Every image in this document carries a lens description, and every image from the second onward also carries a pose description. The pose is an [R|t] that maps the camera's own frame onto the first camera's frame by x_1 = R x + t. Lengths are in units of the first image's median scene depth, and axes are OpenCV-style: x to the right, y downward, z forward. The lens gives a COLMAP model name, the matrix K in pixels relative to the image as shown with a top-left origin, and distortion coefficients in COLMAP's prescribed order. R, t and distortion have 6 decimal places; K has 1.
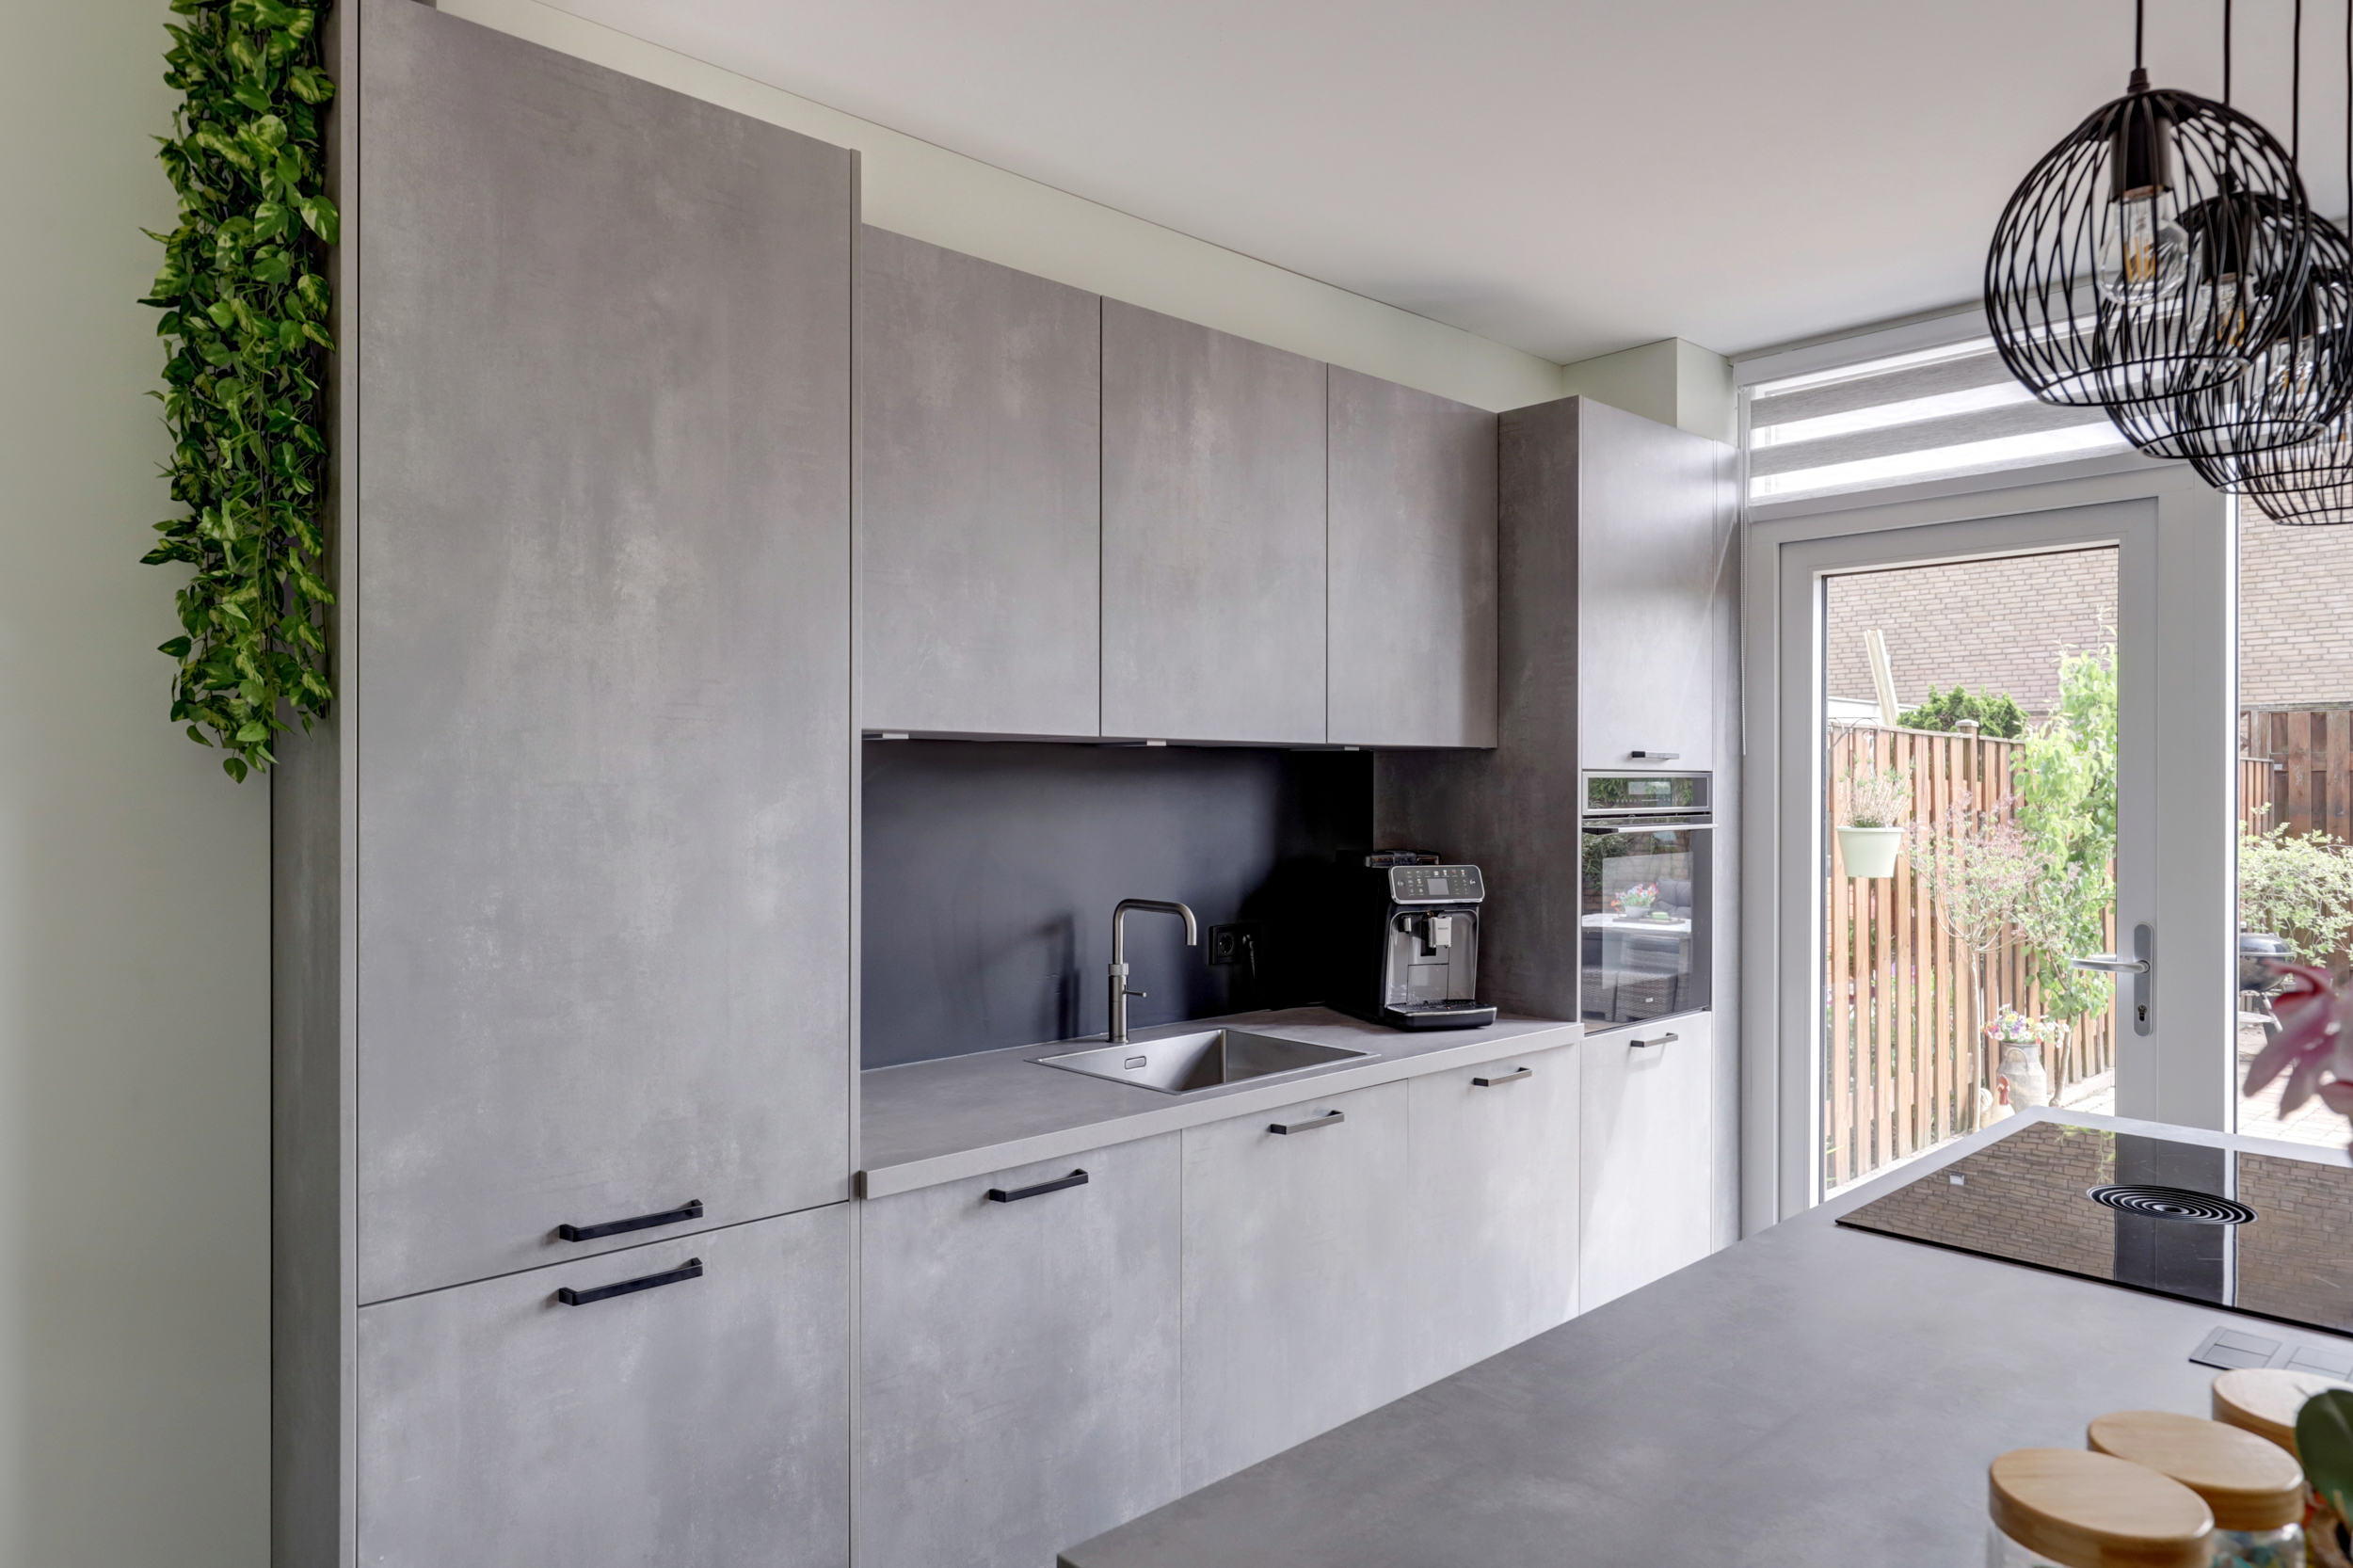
lens RADIAL K [[1448.0, 0, 1176.5], [0, 1448.0, 784.0], [0, 0, 1]] dist [0.000414, 0.000126]
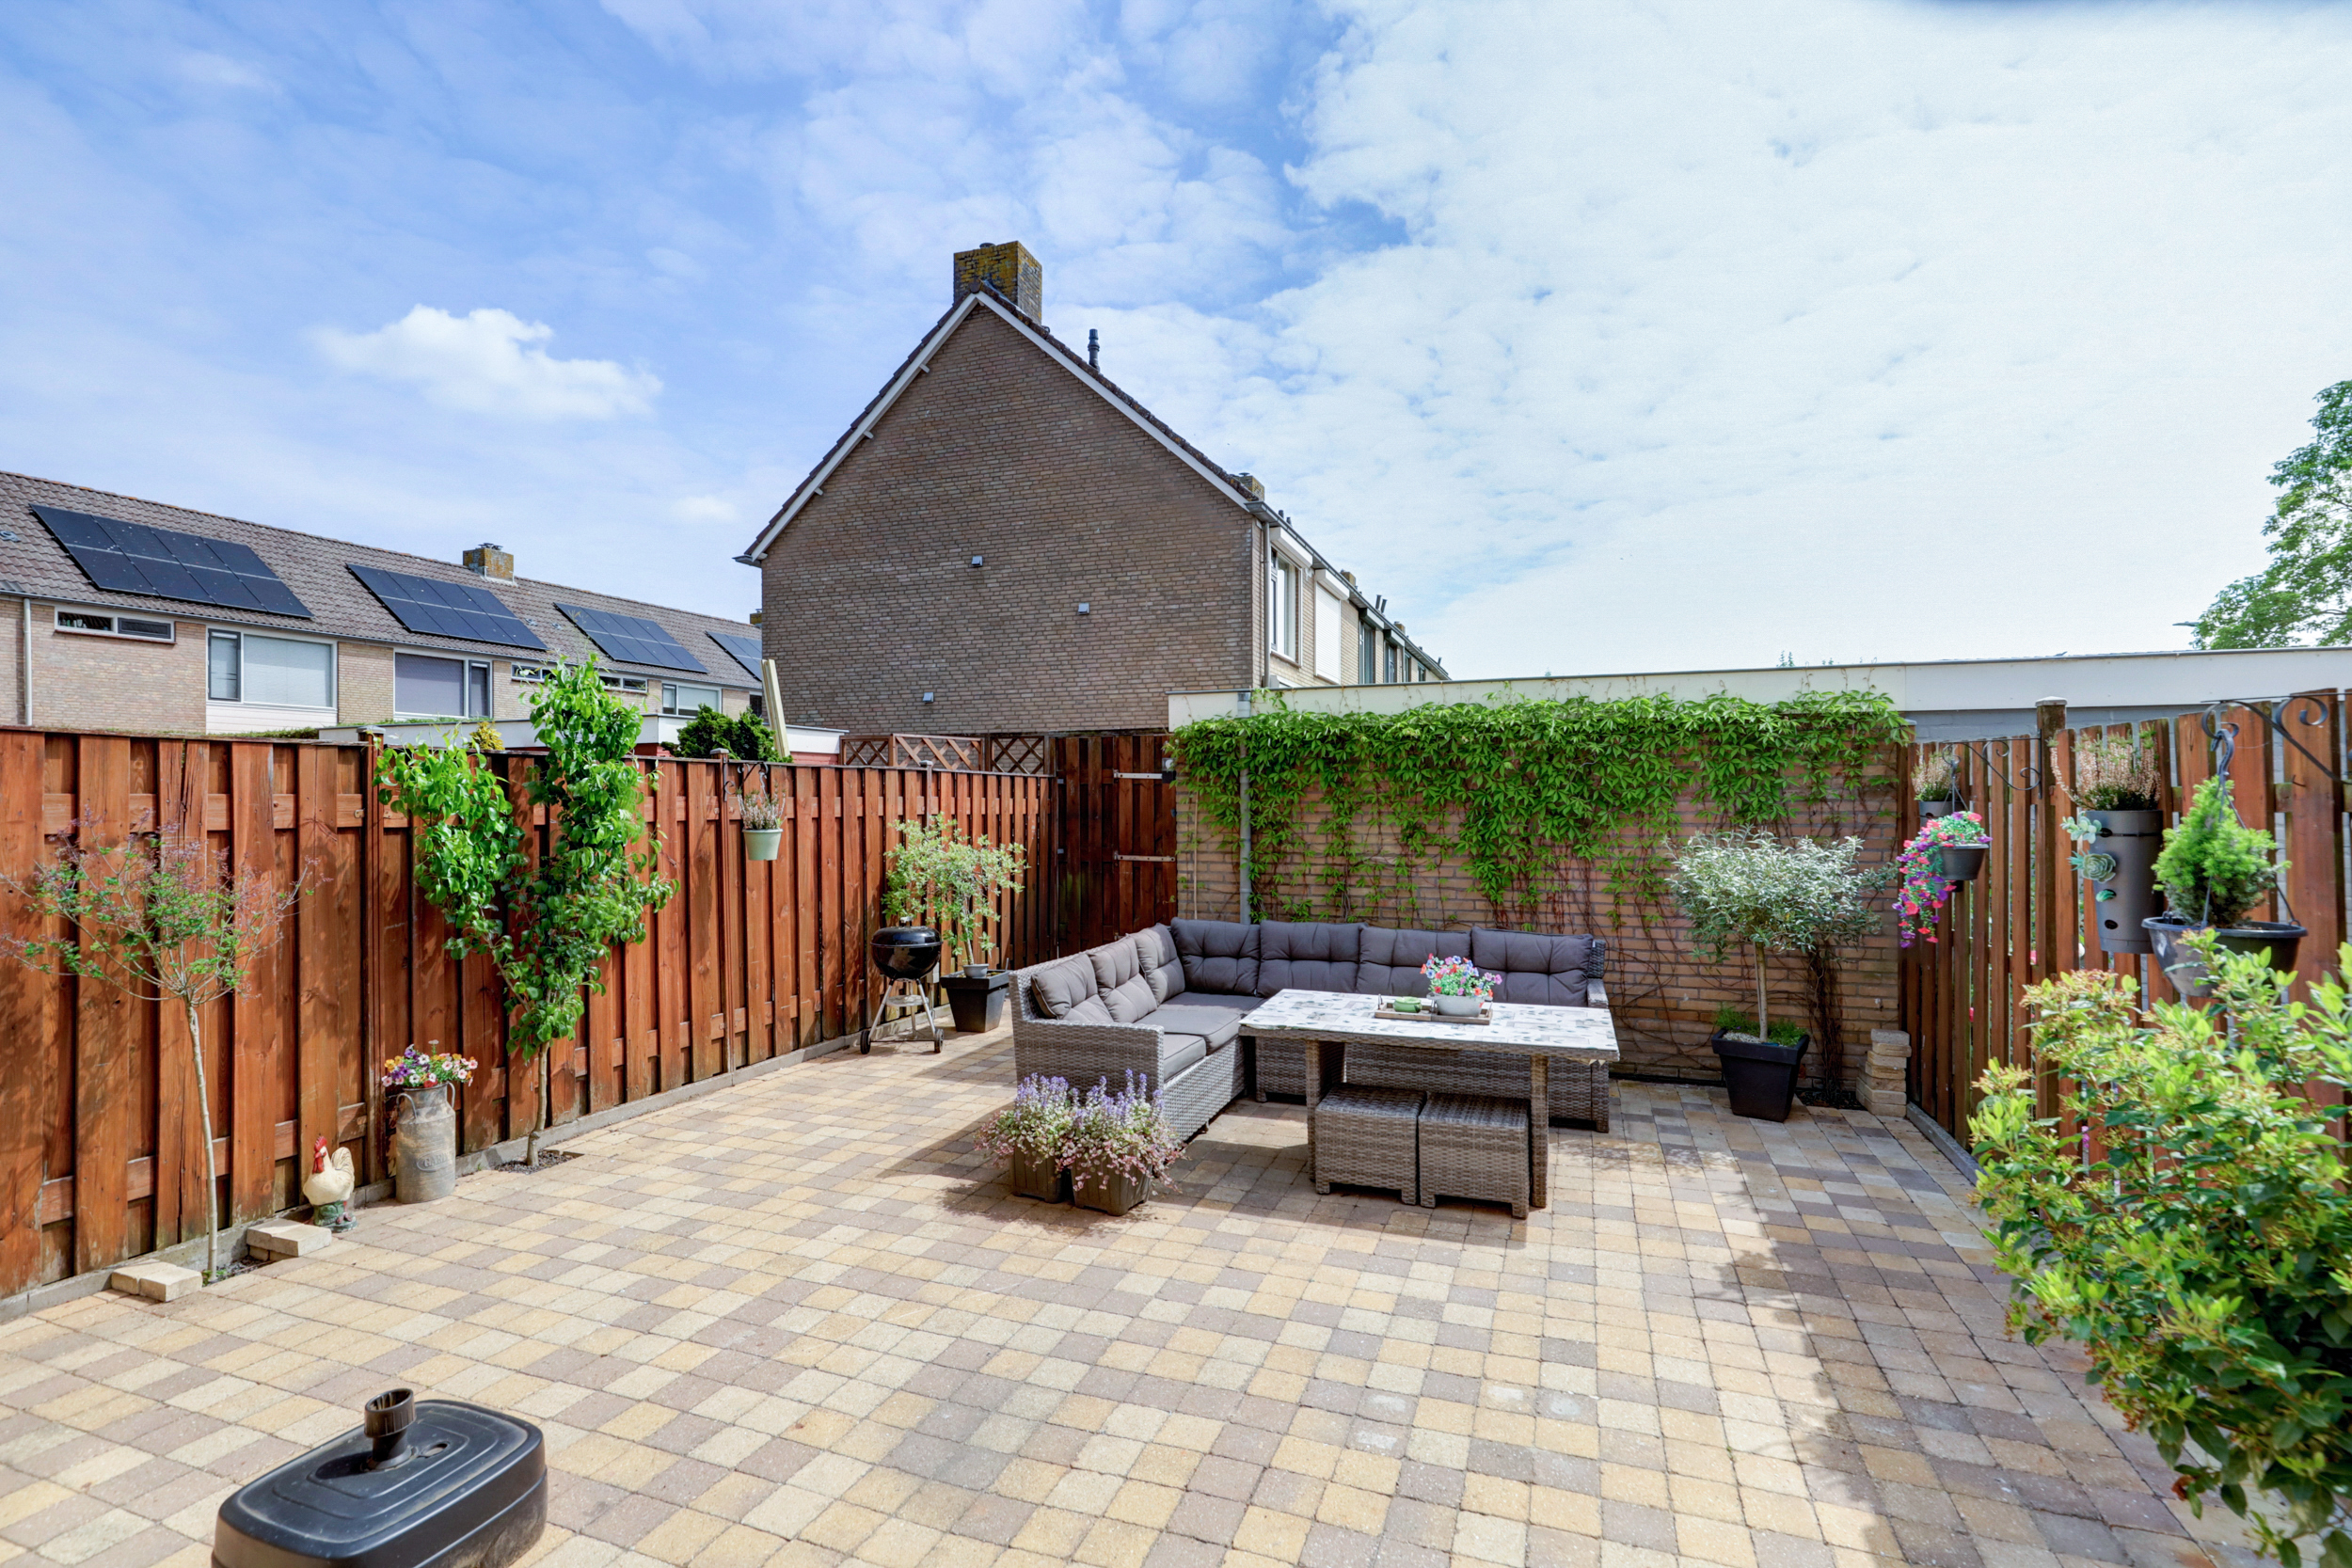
lens RADIAL K [[1067.4, 0, 1179.2], [0, 1067.4, 795.2], [0, 0, 1]] dist [0.001810, -0.000422]
pose [[0.896198, -0.004687, 0.443629, 1.443956], [0.004704, 0.999988, 0.001062, -0.000123], [-0.443629, 0.001135, 0.896210, 0.399725]]
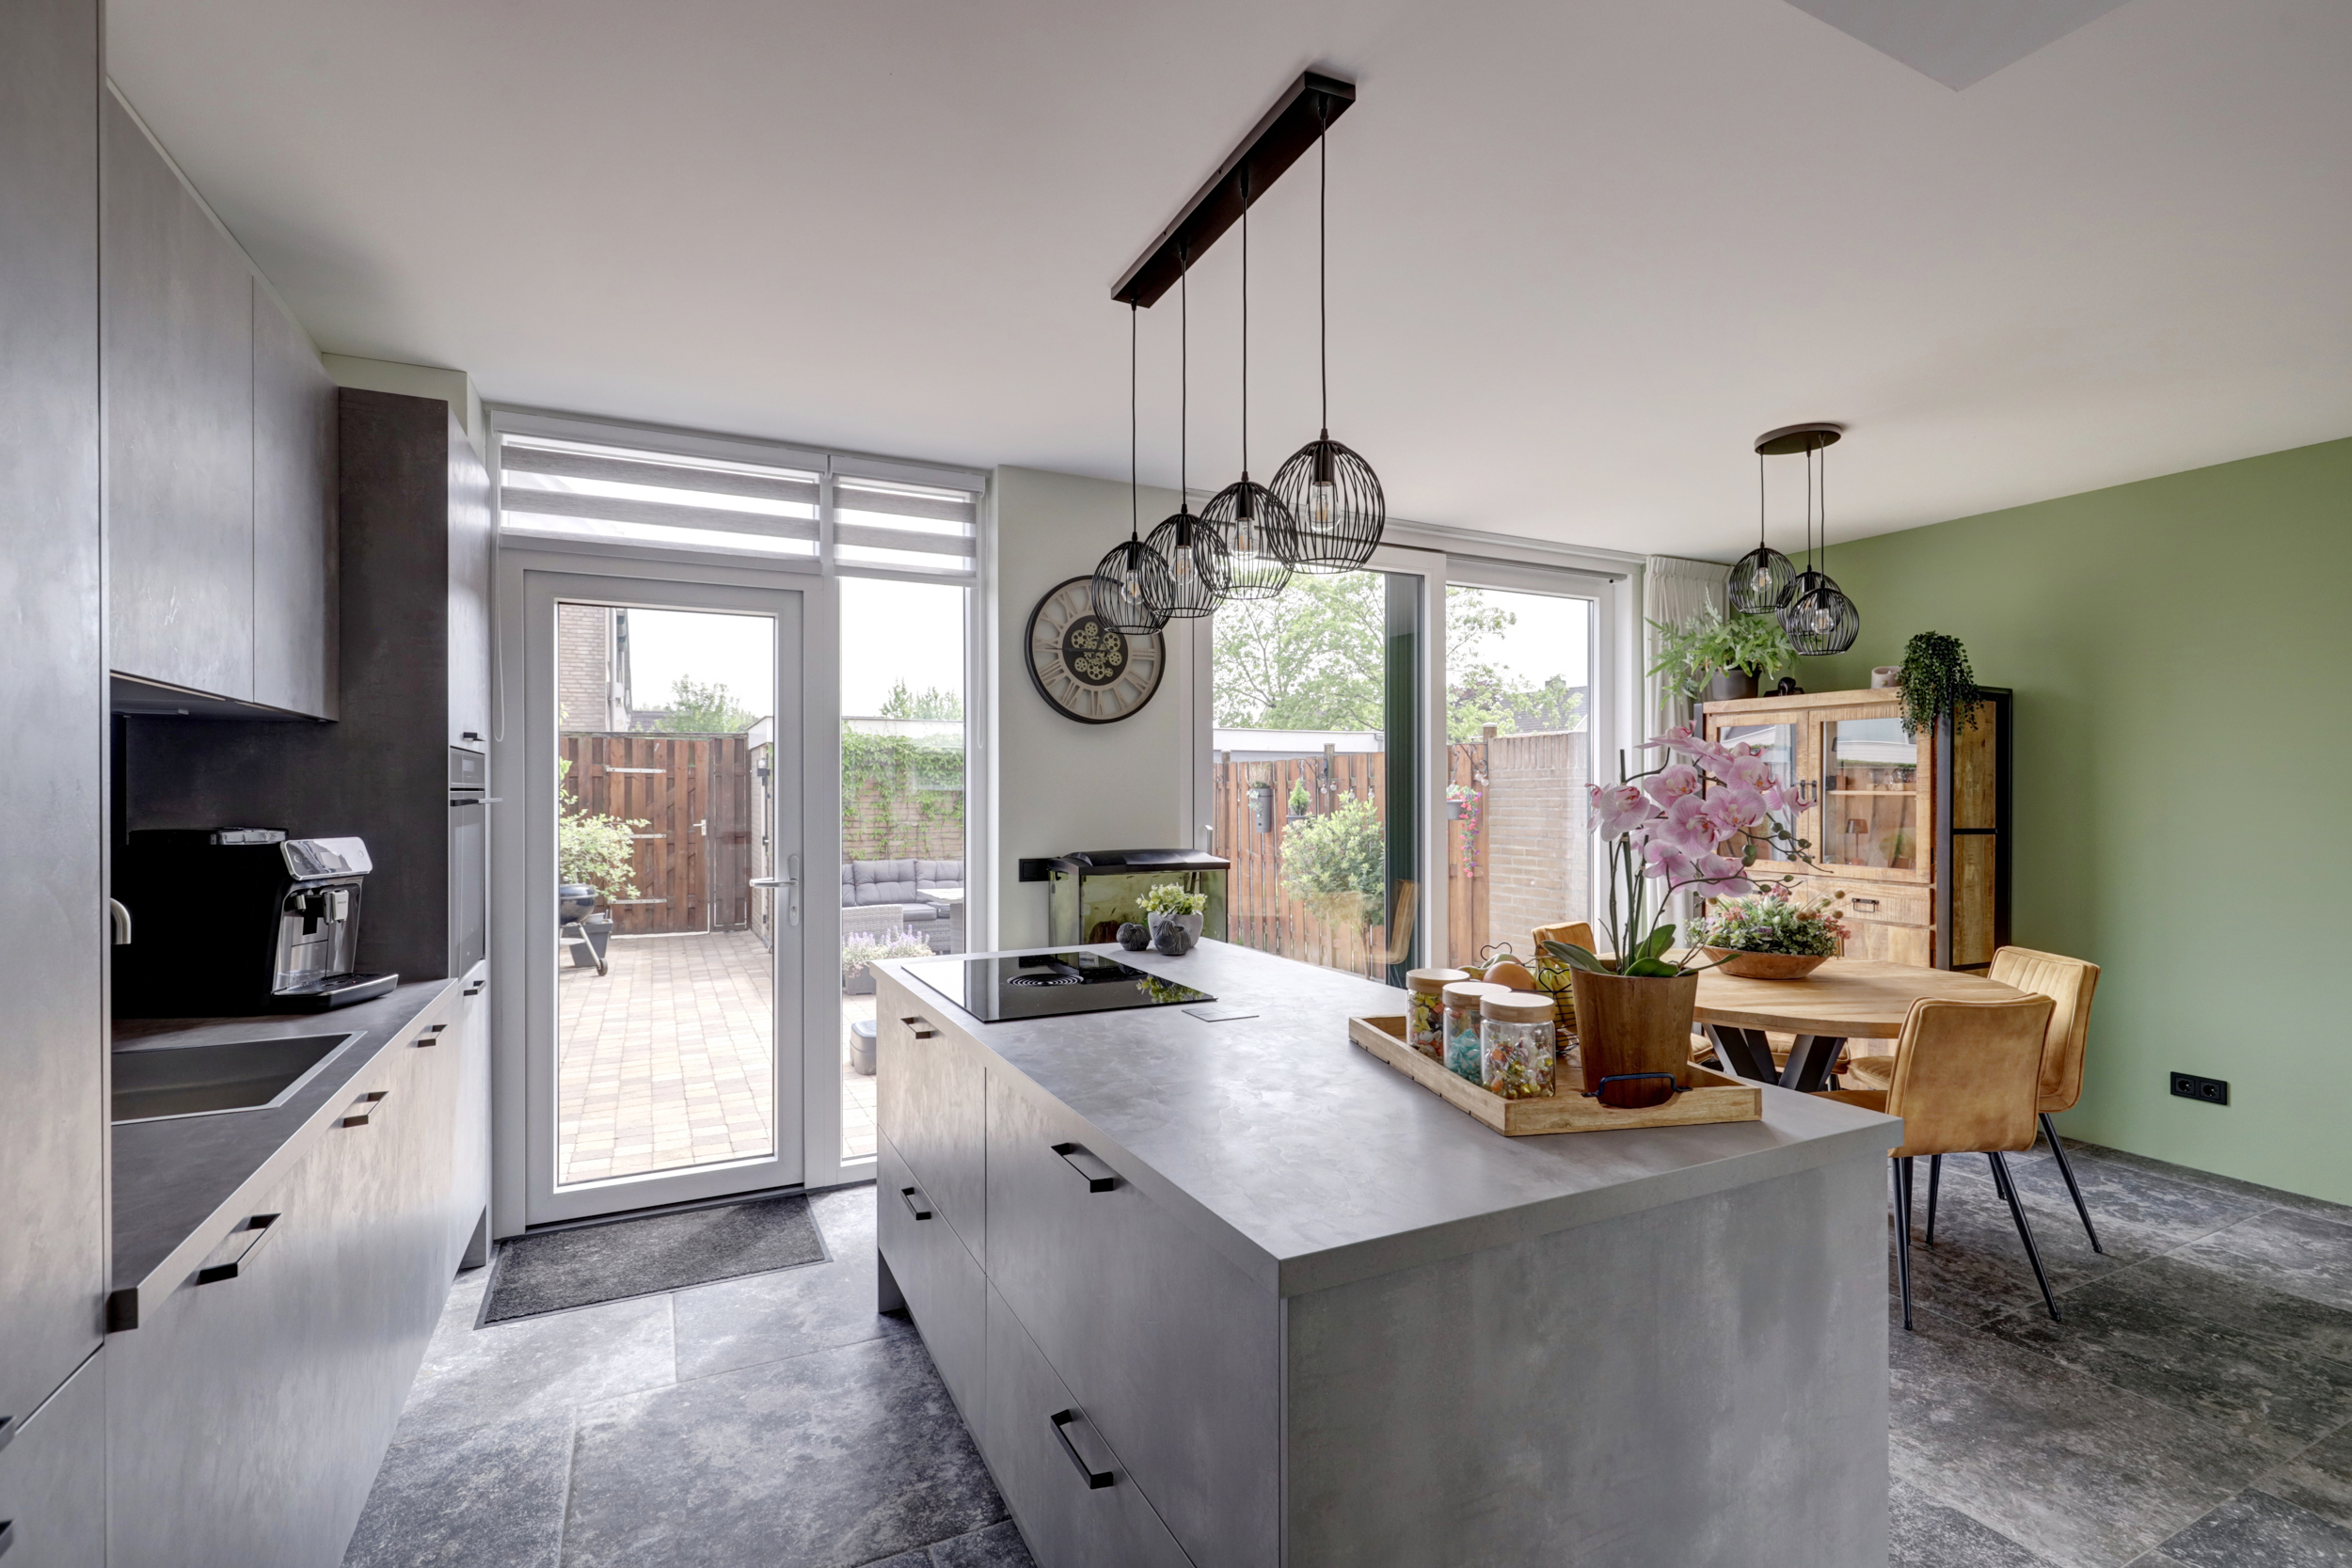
lens RADIAL K [[1067.4, 0, 1179.2], [0, 1067.4, 795.2], [0, 0, 1]] dist [0.001810, -0.000422]
pose [[0.284767, -0.003605, 0.958590, -0.328241], [0.000887, 0.999993, 0.003498, 0.024263], [-0.958596, -0.000146, 0.284768, 0.241320]]
